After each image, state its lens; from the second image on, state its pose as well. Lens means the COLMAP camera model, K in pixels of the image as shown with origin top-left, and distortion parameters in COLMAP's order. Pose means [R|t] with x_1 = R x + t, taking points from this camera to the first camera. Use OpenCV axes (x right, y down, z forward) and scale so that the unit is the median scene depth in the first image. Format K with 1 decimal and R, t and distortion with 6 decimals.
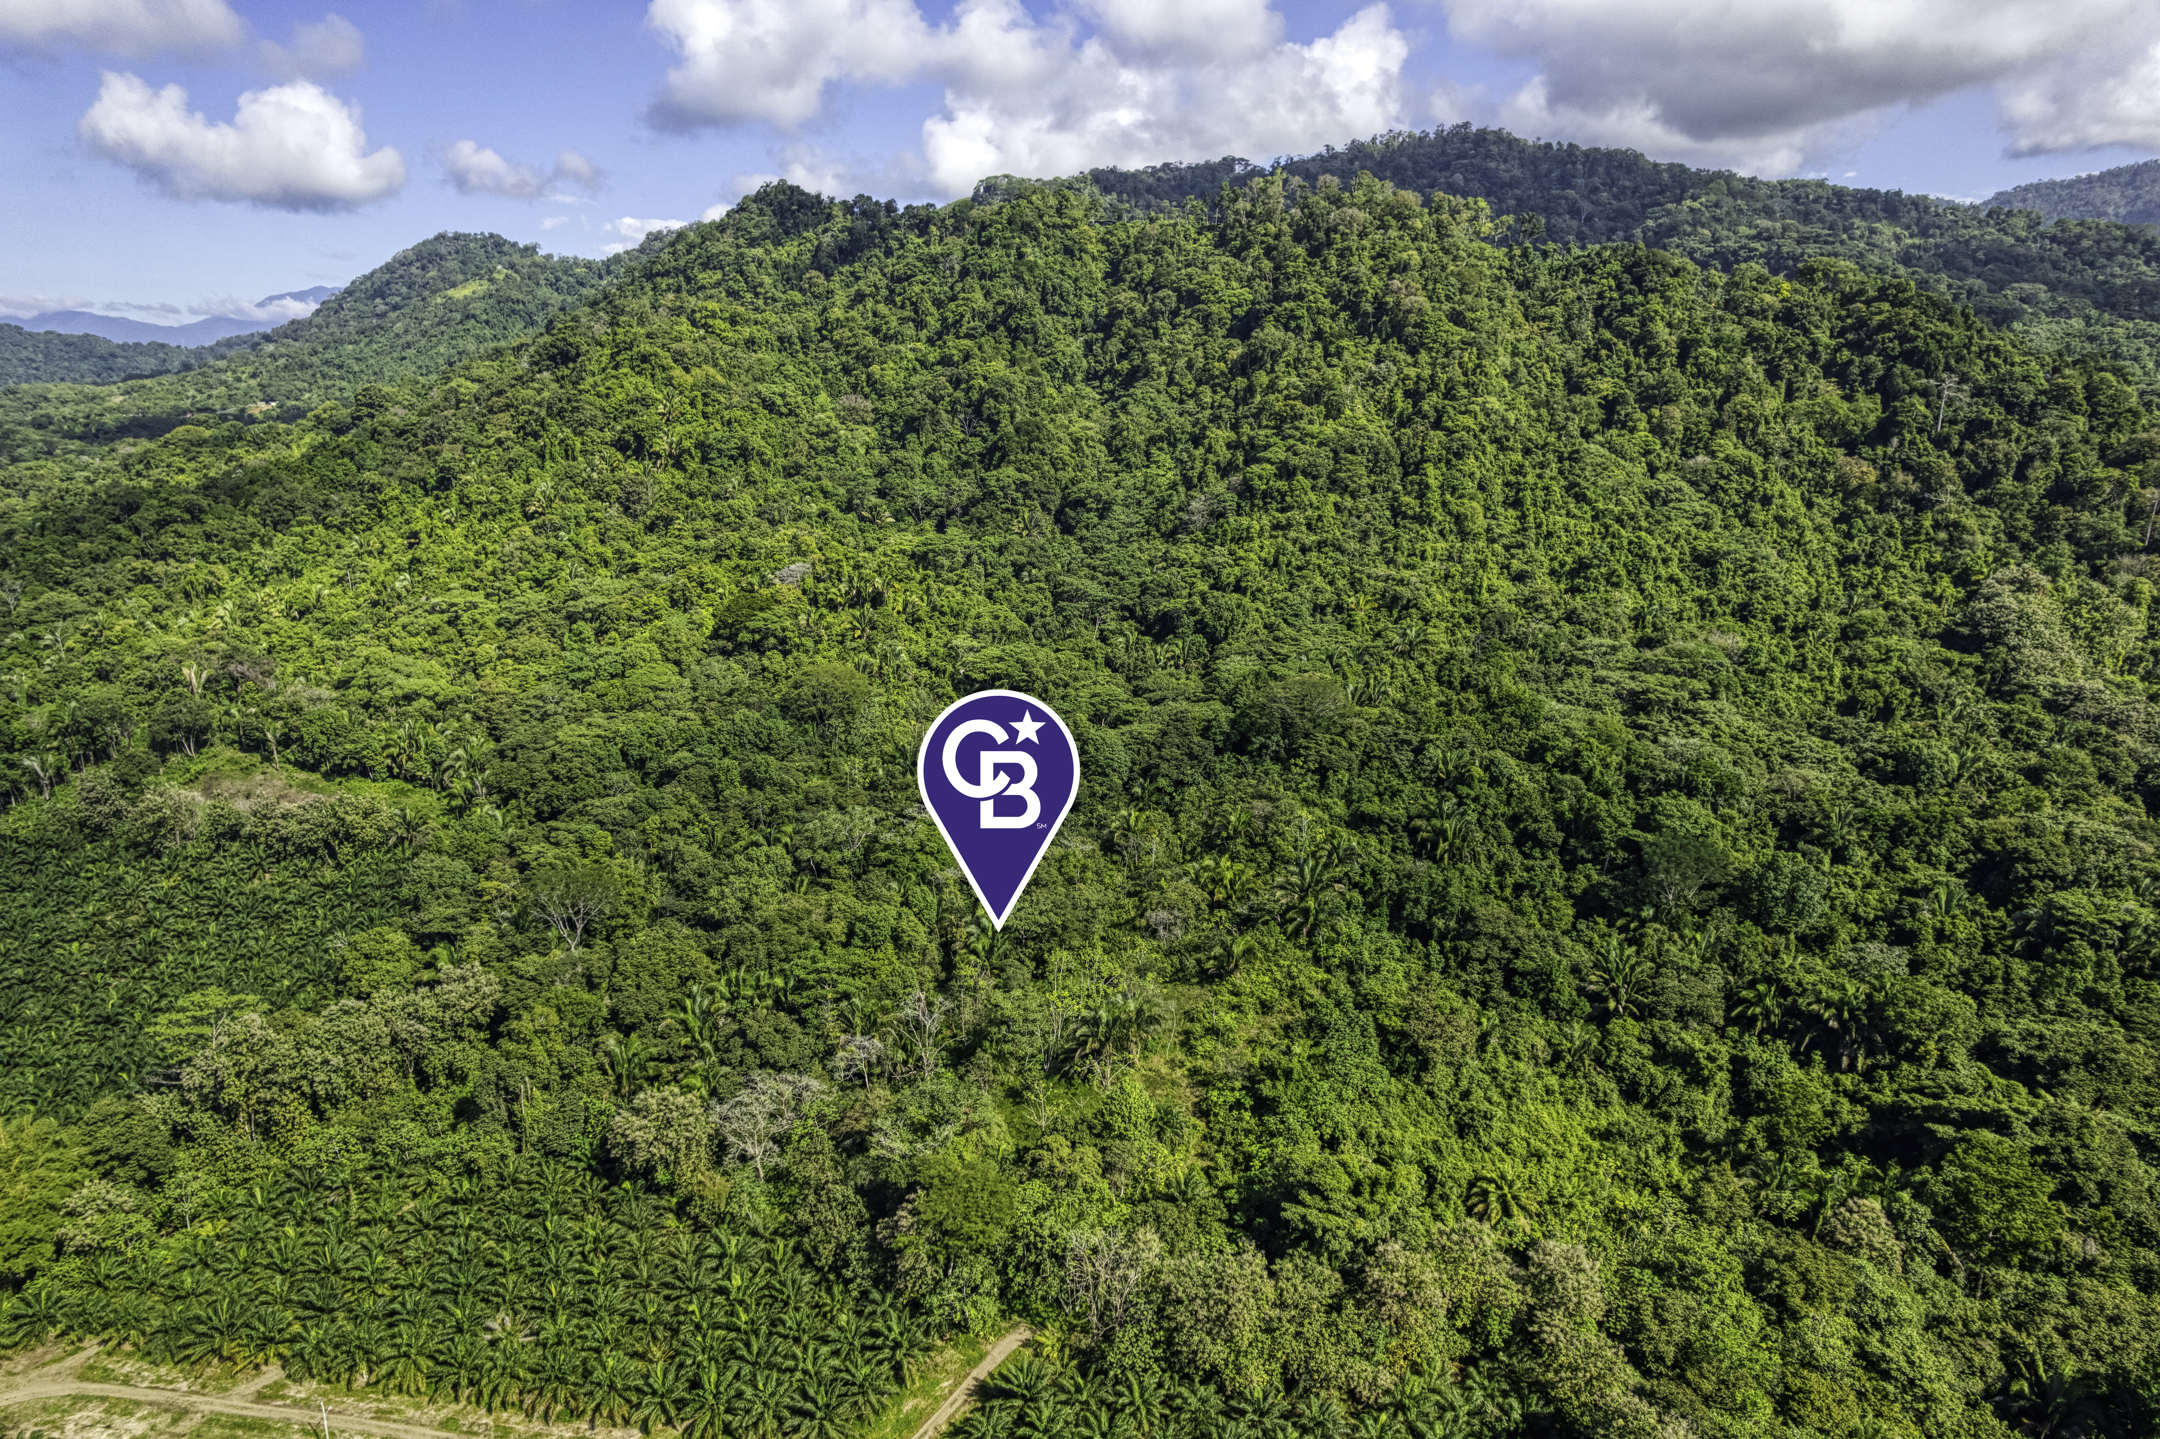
lens RADIAL K [[1379.8, 0, 1071.7], [0, 1379.8, 730.7], [0, 0, 1]] dist [-0.078359, 0.070861]
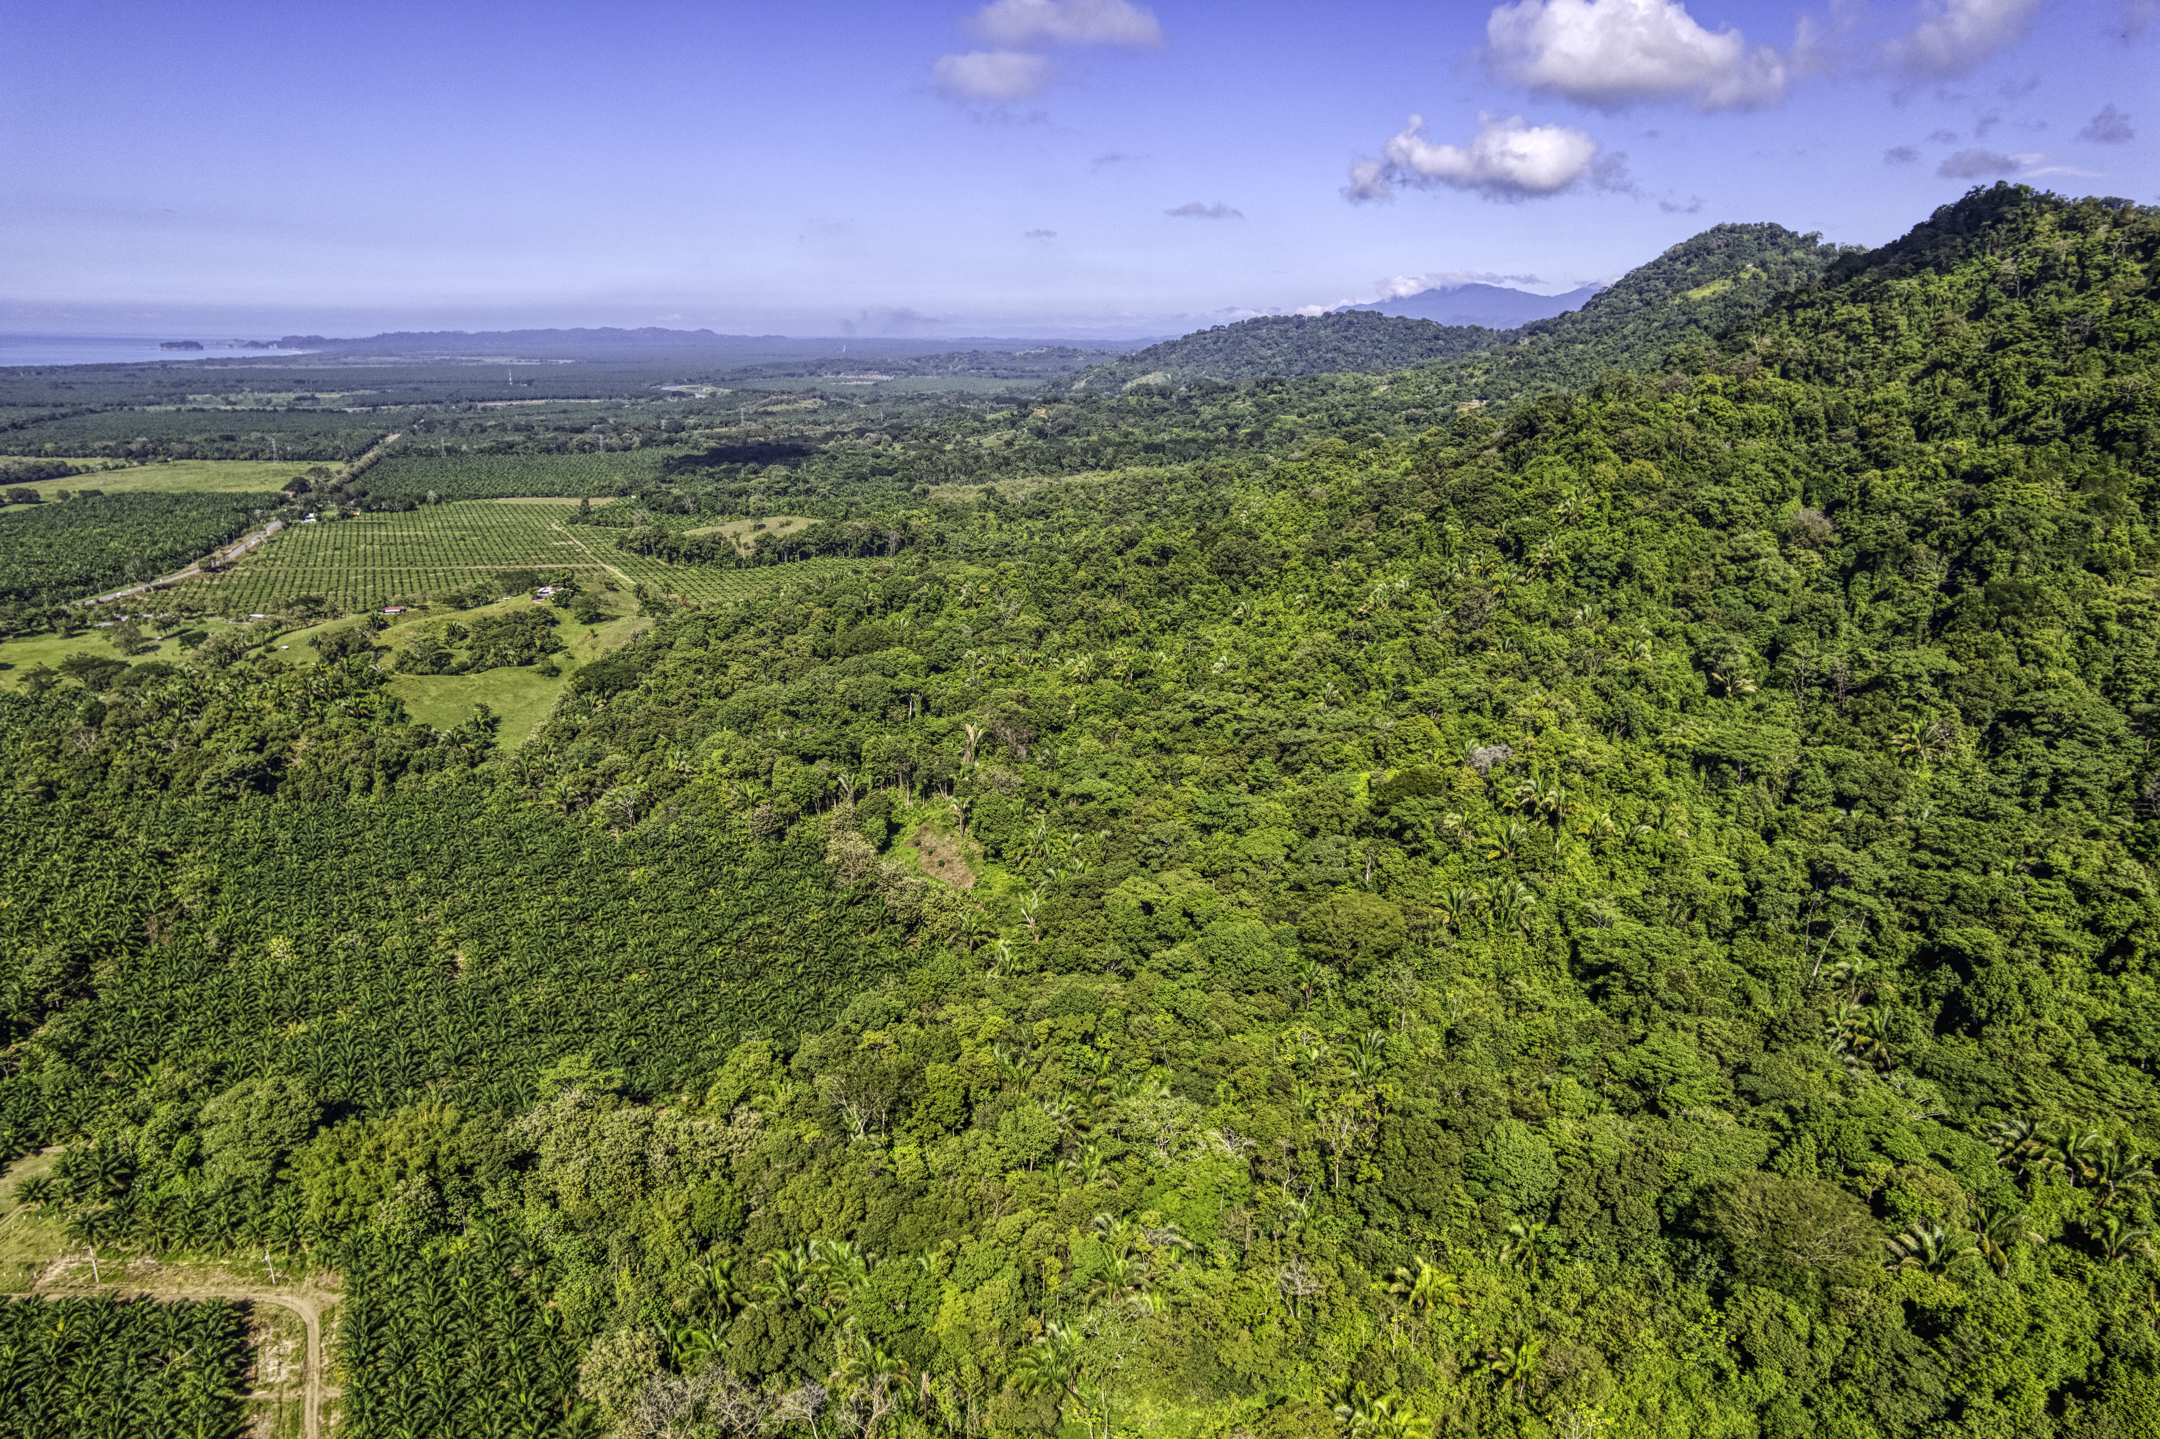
lens RADIAL K [[1379.8, 0, 1075.2], [0, 1379.8, 731.9], [0, 0, 1]] dist [-0.078359, 0.070861]
pose [[0.623907, 0.224284, -0.748624, 0.204147], [-0.206256, 0.971225, 0.119079, -0.132939], [0.753790, 0.080114, 0.652214, 0.182741]]
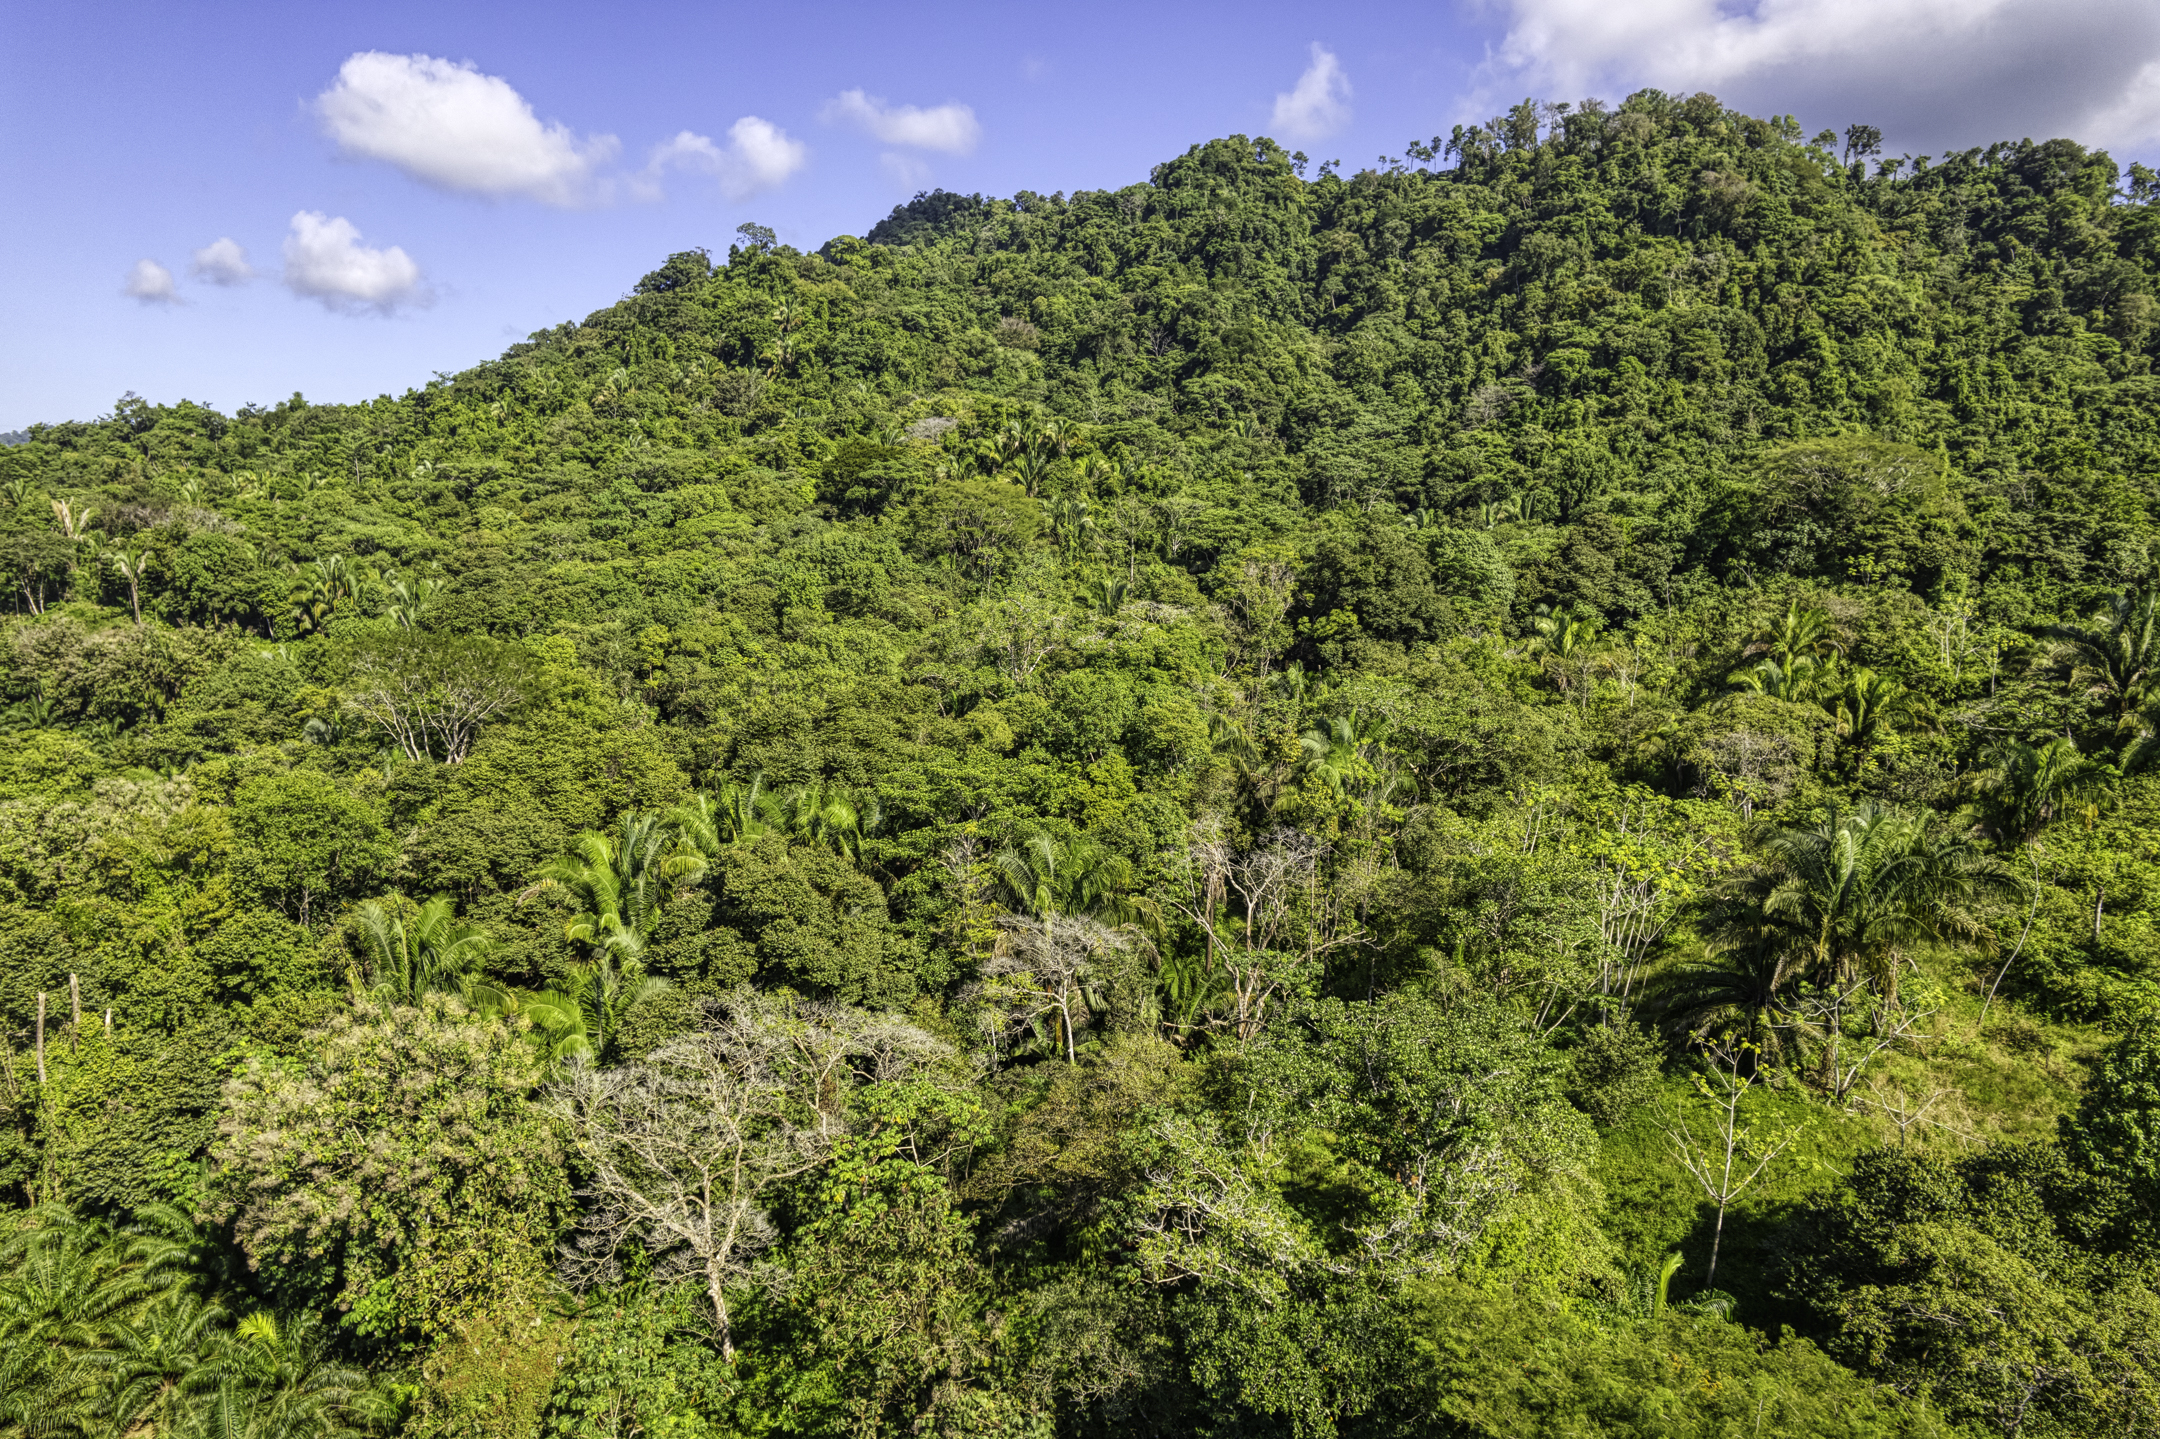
lens RADIAL K [[1379.8, 0, 1070.8], [0, 1379.8, 726.4], [0, 0, 1]] dist [-0.078359, 0.070861]
pose [[0.994873, 0.026001, -0.097732, -0.044165], [-0.035822, 0.994331, -0.100117, 0.077900], [0.094575, 0.103104, 0.990164, 0.244618]]
